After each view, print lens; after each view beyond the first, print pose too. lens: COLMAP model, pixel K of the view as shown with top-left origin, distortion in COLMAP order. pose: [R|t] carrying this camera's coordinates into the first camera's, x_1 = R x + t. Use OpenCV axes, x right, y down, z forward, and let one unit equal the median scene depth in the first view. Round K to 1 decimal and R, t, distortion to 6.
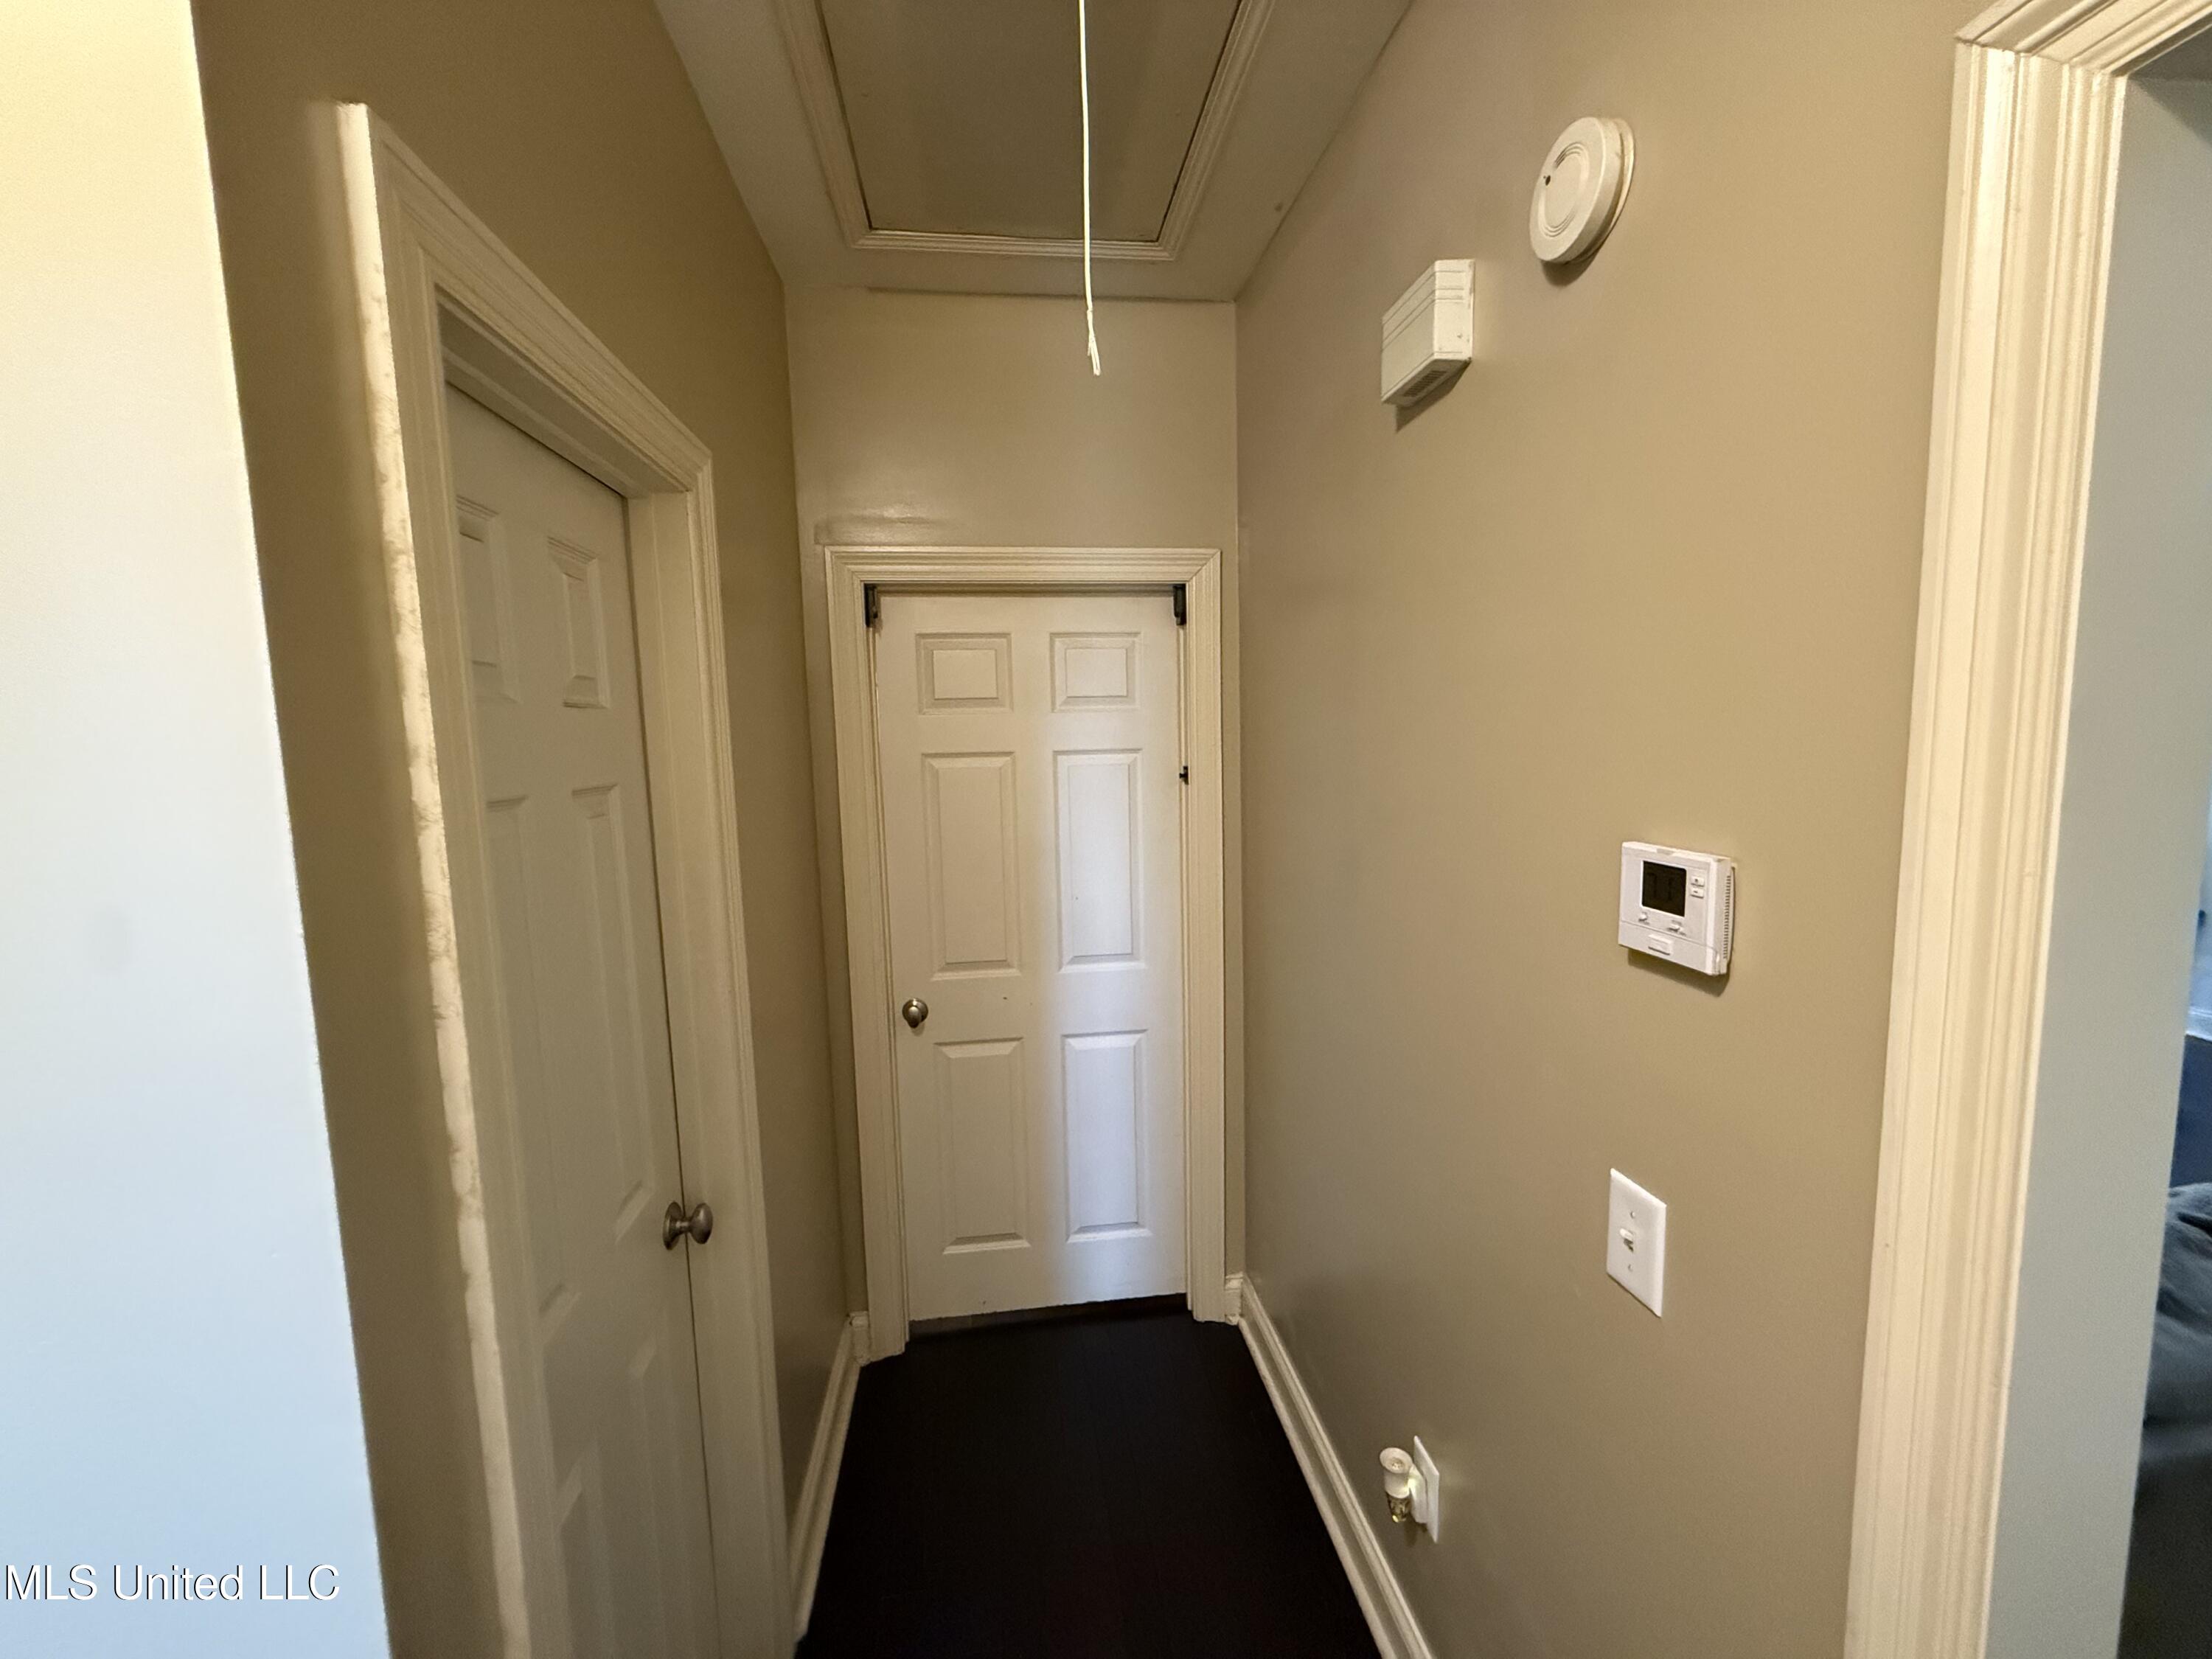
lens RADIAL K [[880.8, 0, 1097.9], [0, 880.8, 832.3], [0, 0, 1]] dist [-0.000915, -0.000005]
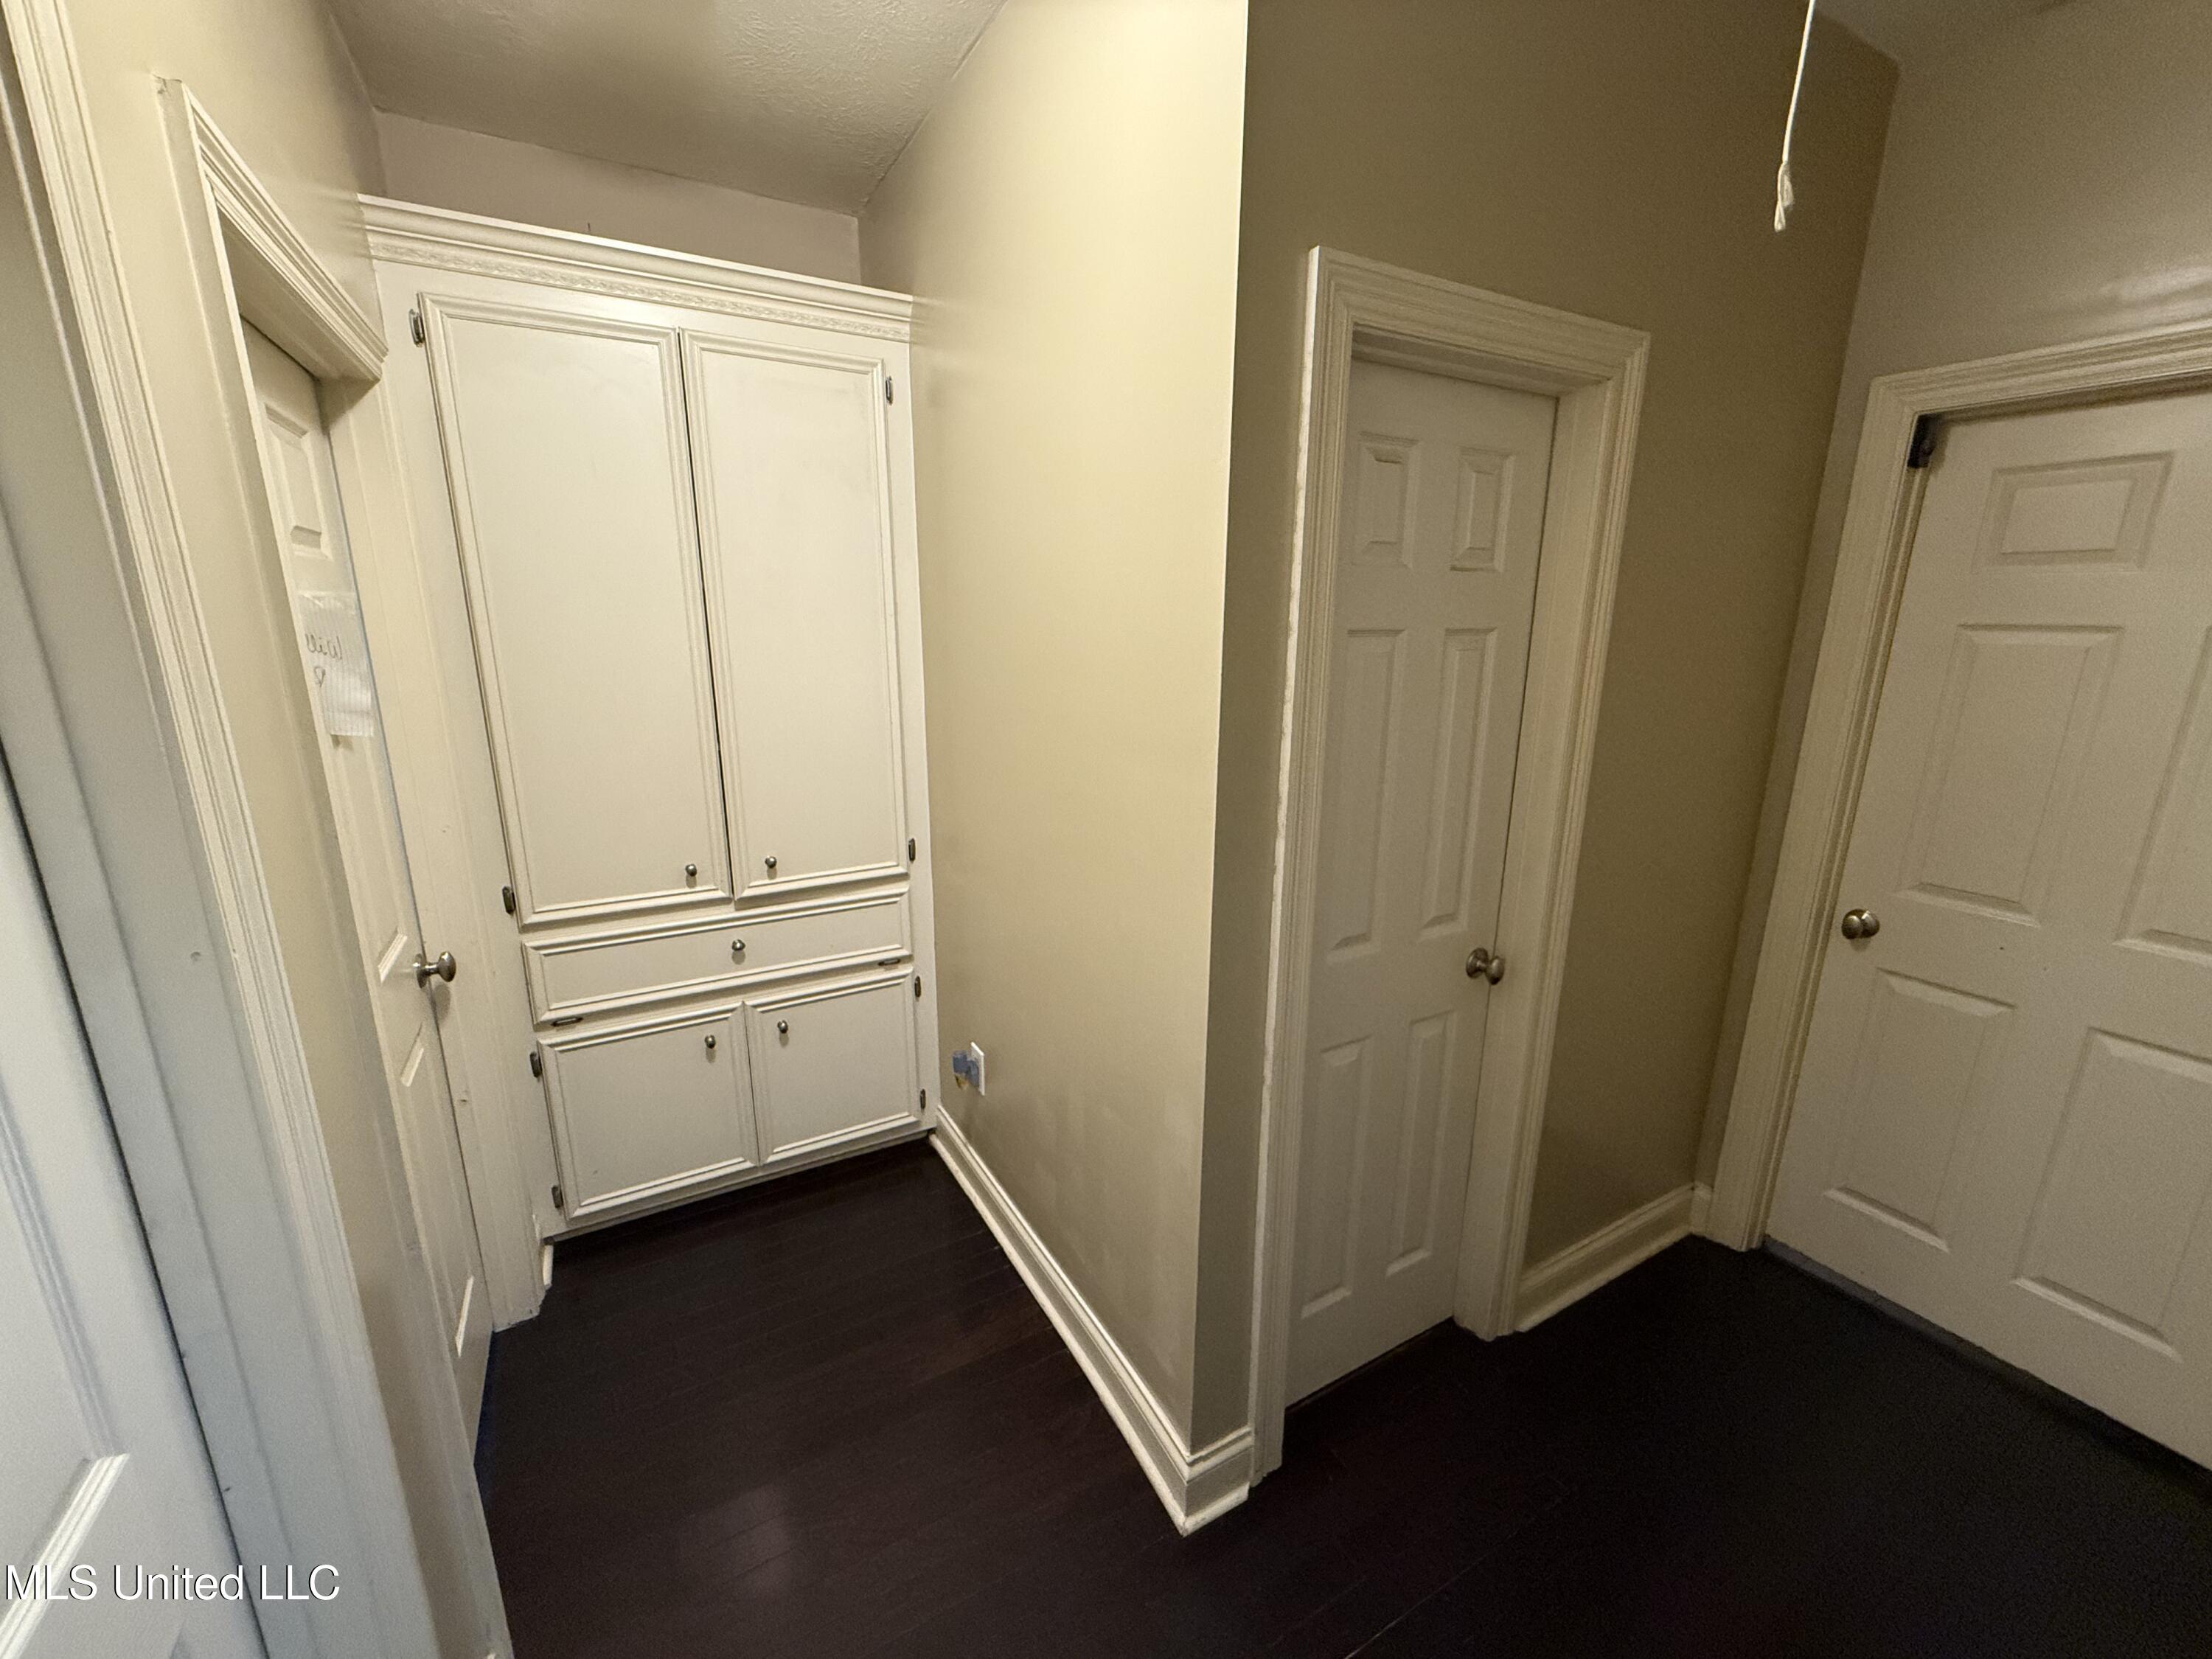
lens RADIAL K [[880.2, 0, 1105.3], [0, 880.2, 834.2], [0, 0, 1]] dist [0.000114, 0.000118]
pose [[0.374292, 0.246374, -0.893983, 0.295823], [-0.116792, 0.968907, 0.218125, 0.014404], [0.919927, 0.022768, 0.391429, -0.042460]]
